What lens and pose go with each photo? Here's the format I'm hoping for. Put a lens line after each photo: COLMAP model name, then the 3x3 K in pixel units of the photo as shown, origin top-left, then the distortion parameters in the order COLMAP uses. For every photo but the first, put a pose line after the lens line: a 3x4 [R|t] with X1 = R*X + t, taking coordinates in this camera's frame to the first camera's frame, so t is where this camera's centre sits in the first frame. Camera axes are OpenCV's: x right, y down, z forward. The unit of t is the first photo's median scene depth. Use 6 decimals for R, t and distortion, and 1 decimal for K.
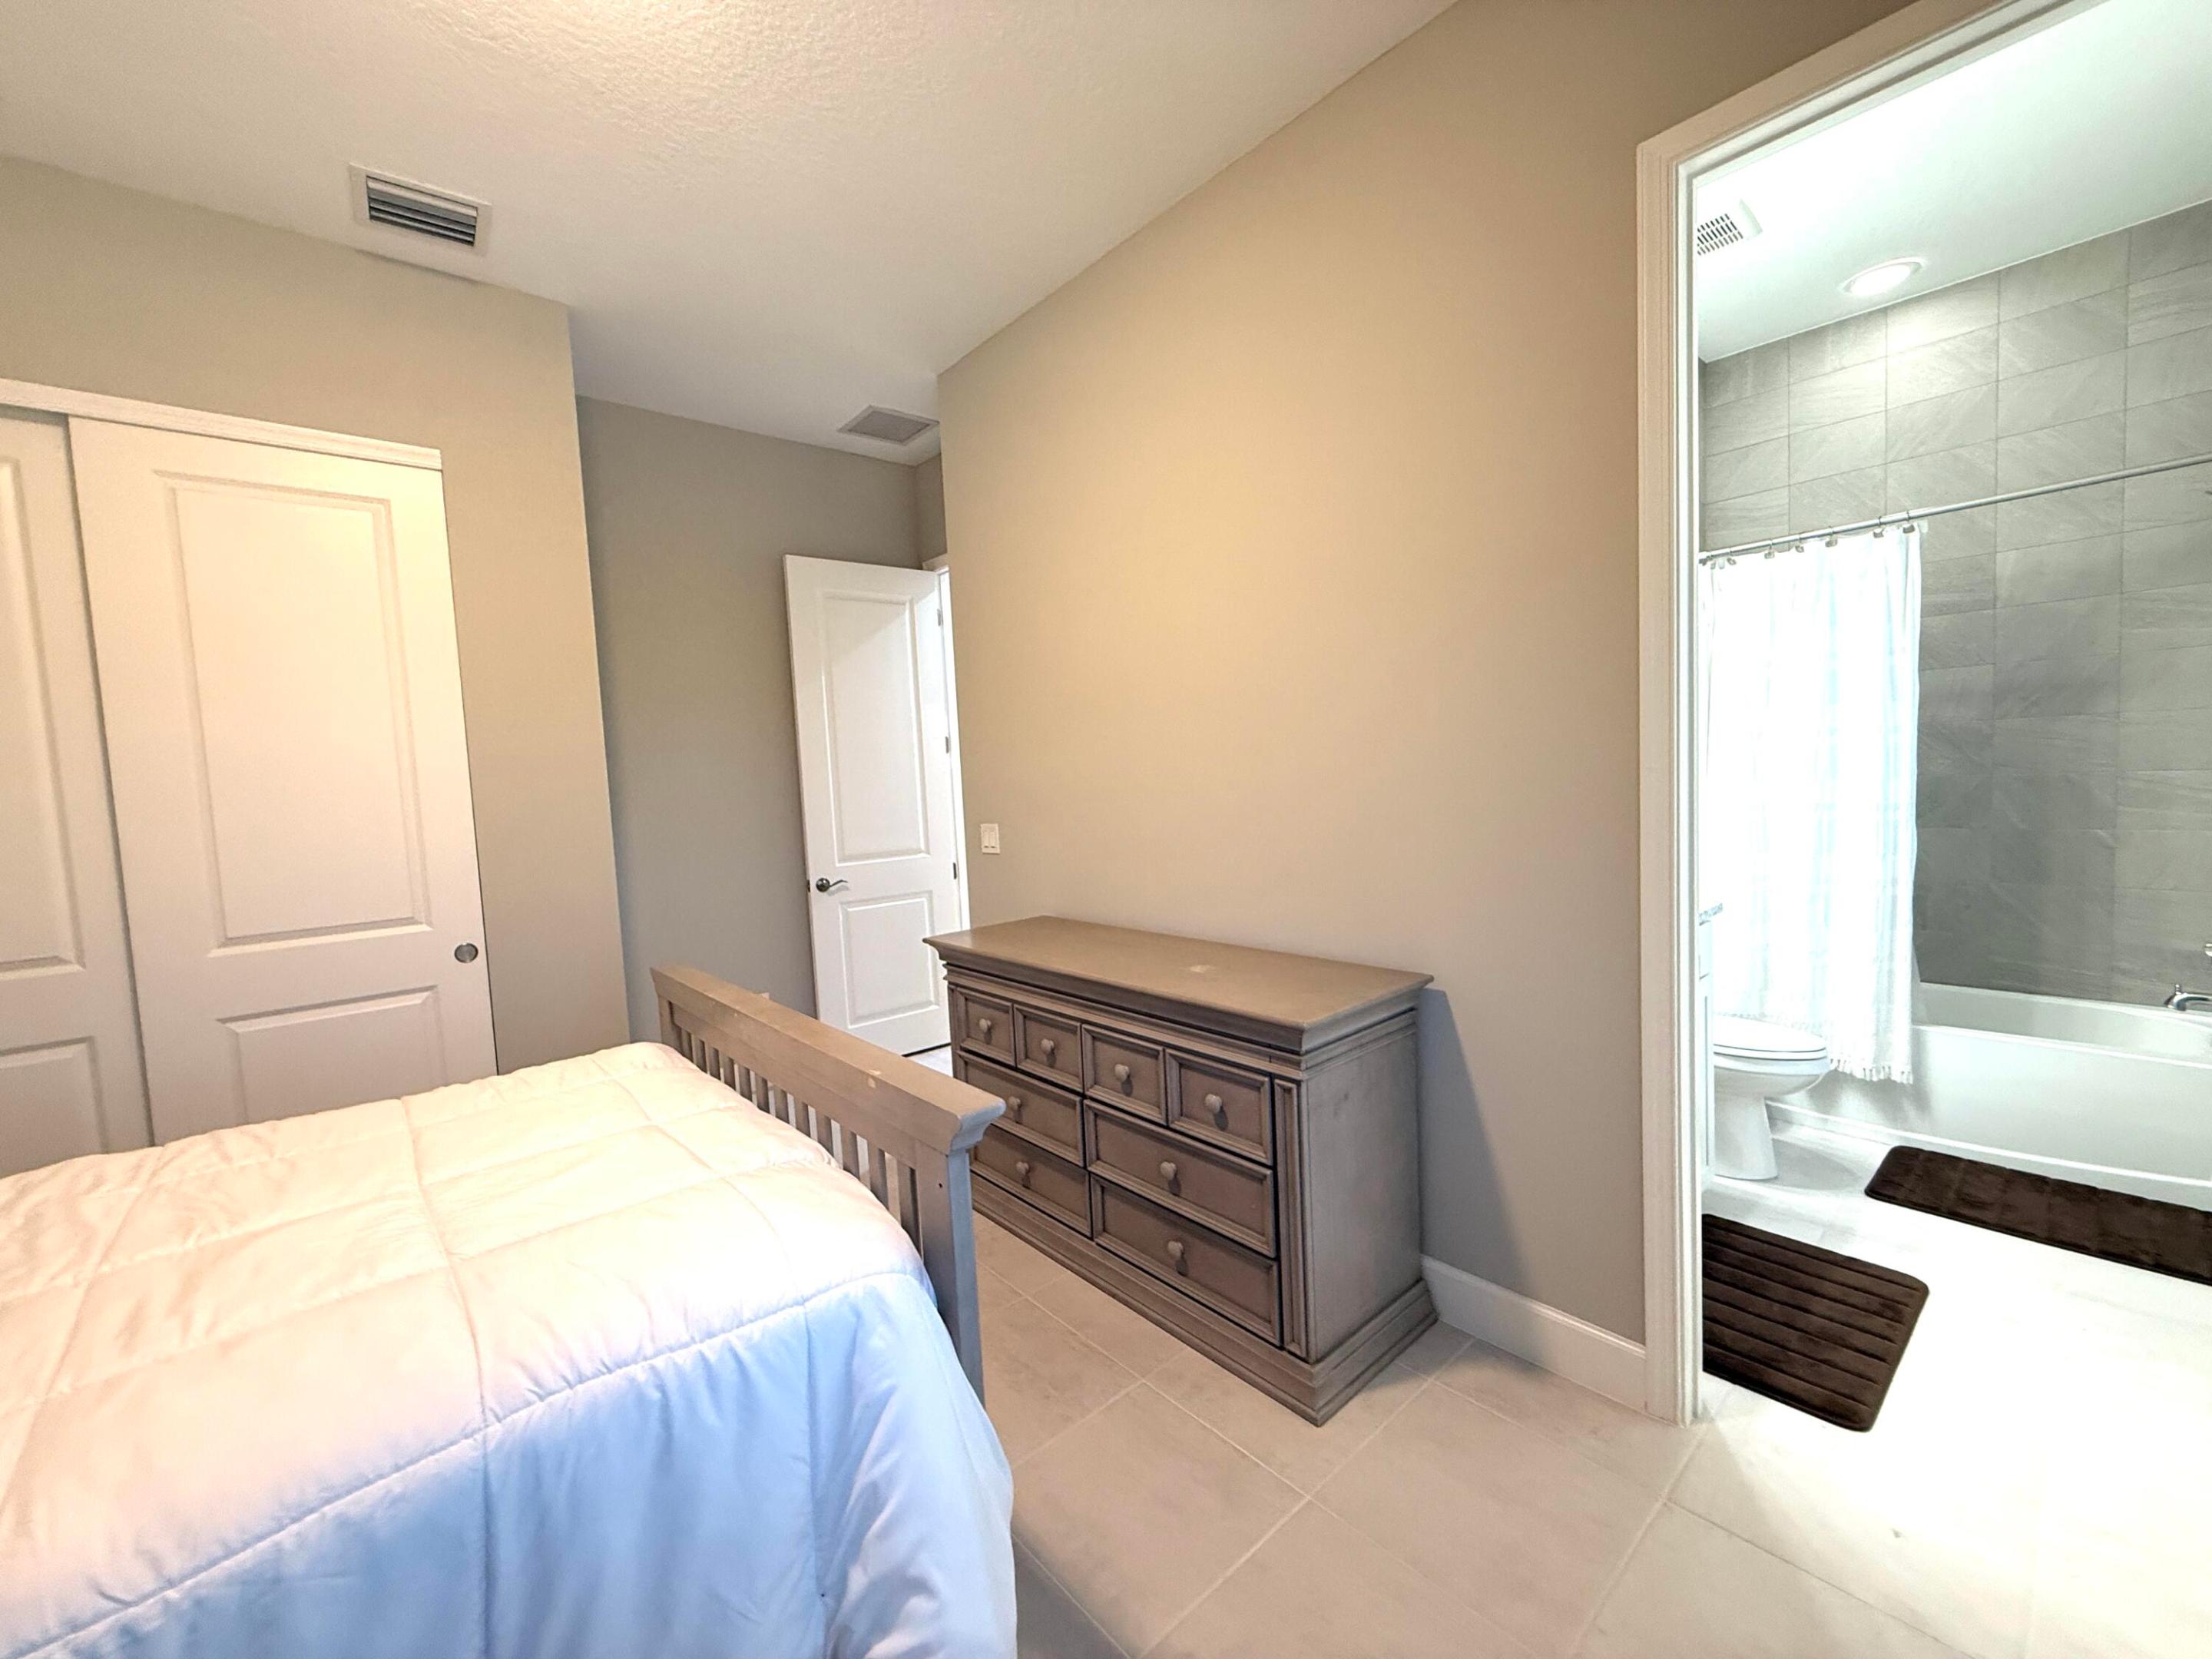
lens RADIAL K [[880.6, 0, 1107.2], [0, 880.6, 834.2], [0, 0, 1]] dist [0.000419, 0.000108]
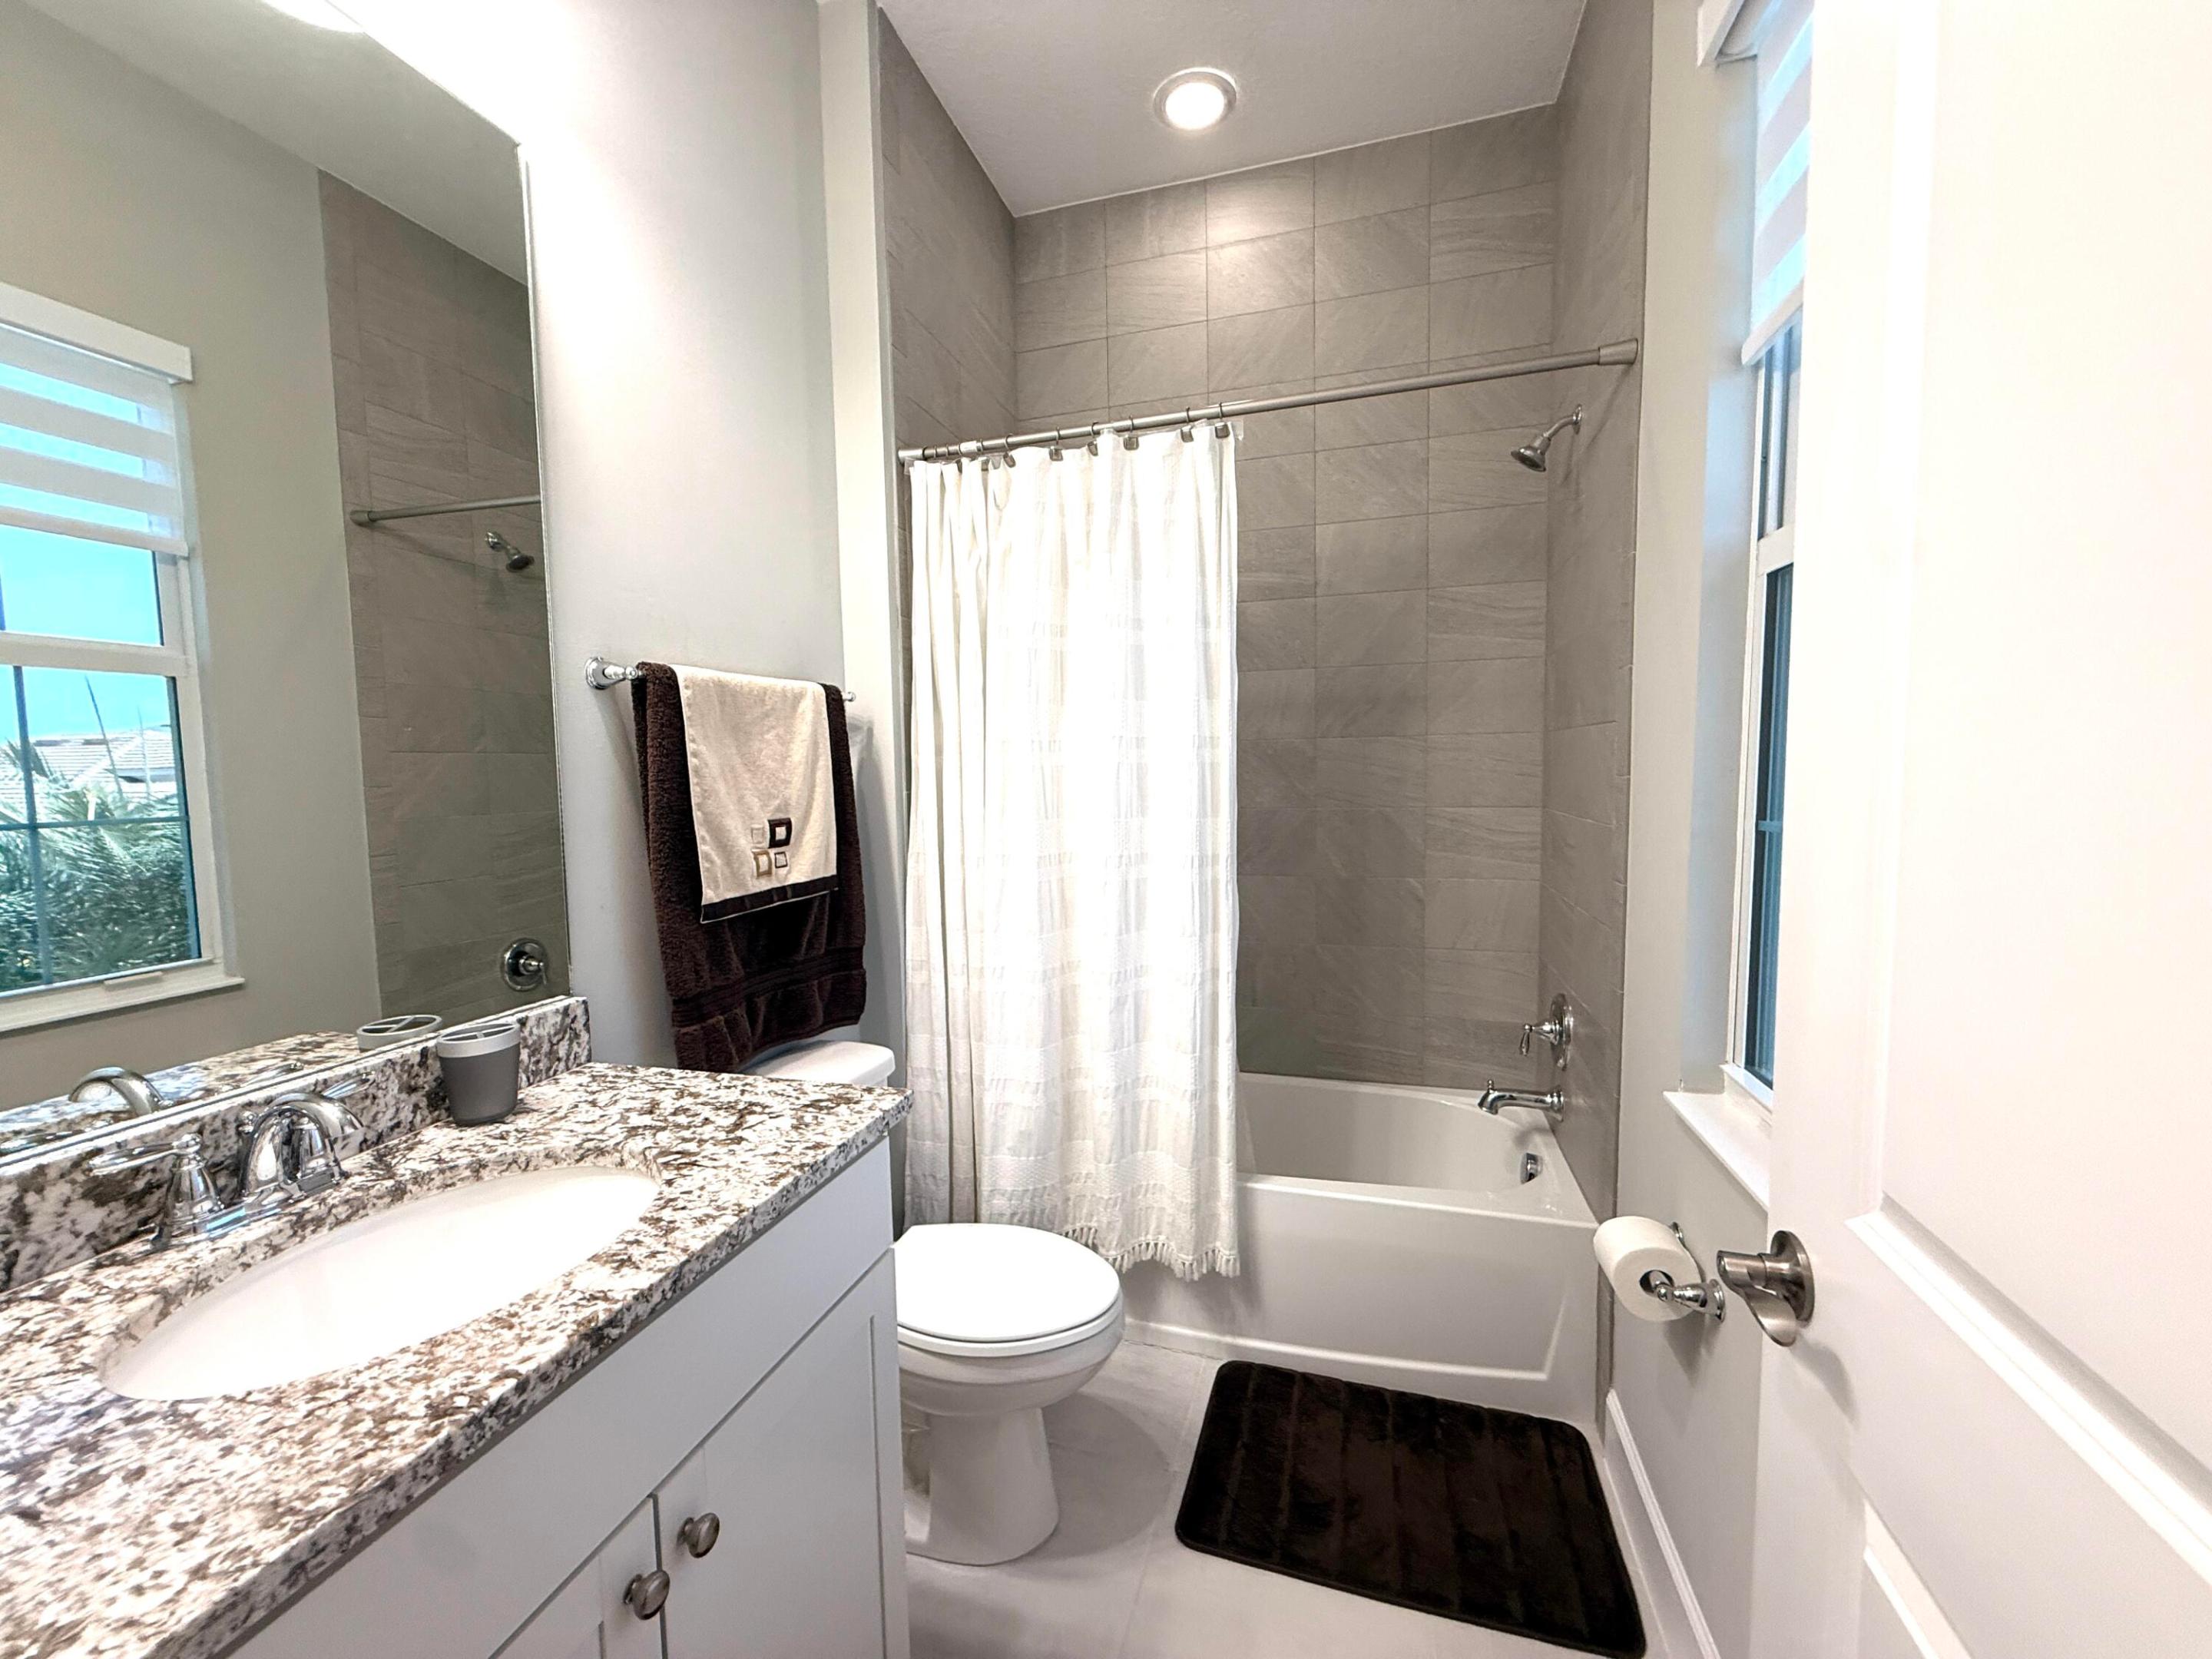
lens RADIAL K [[880.6, 0, 1106.3], [0, 880.6, 830.2], [0, 0, 1]] dist [0.000419, 0.000108]
pose [[0.843742, -0.006189, 0.536714, 0.455247], [0.011716, 0.999908, -0.006888, -0.047660], [-0.536622, 0.012100, 0.843736, 0.468847]]
